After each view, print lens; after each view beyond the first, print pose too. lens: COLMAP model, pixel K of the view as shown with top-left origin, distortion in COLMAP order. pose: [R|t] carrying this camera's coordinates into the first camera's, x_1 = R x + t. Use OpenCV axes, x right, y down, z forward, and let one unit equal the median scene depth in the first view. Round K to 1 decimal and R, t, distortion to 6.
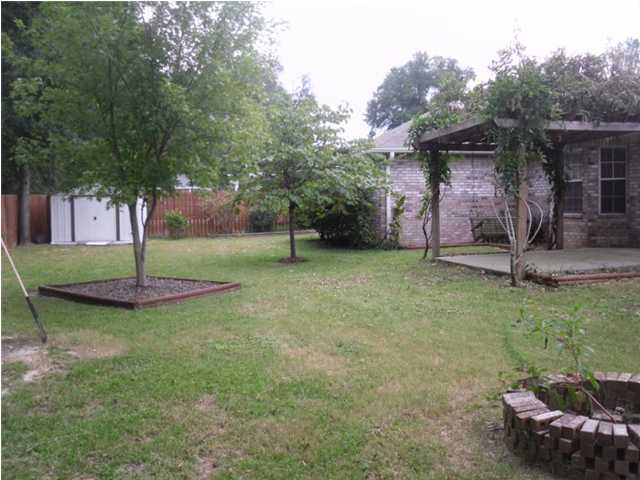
lens RADIAL K [[674.3, 0, 327.4], [0, 674.3, 248.3], [0, 0, 1]] dist [-0.189392, 0.228331]
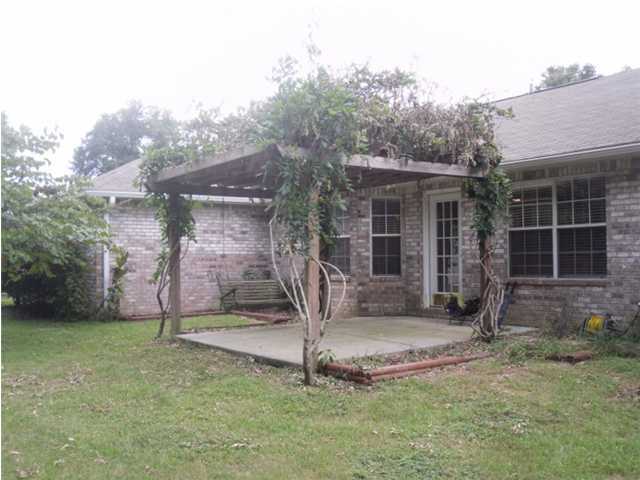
lens RADIAL K [[674.3, 0, 327.4], [0, 674.3, 248.3], [0, 0, 1]] dist [-0.189392, 0.228331]
pose [[0.908236, 0.017481, 0.418094, 0.002169], [0.017514, 0.996664, -0.079717, -0.020386], [-0.418092, 0.079724, 0.904899, 0.240137]]
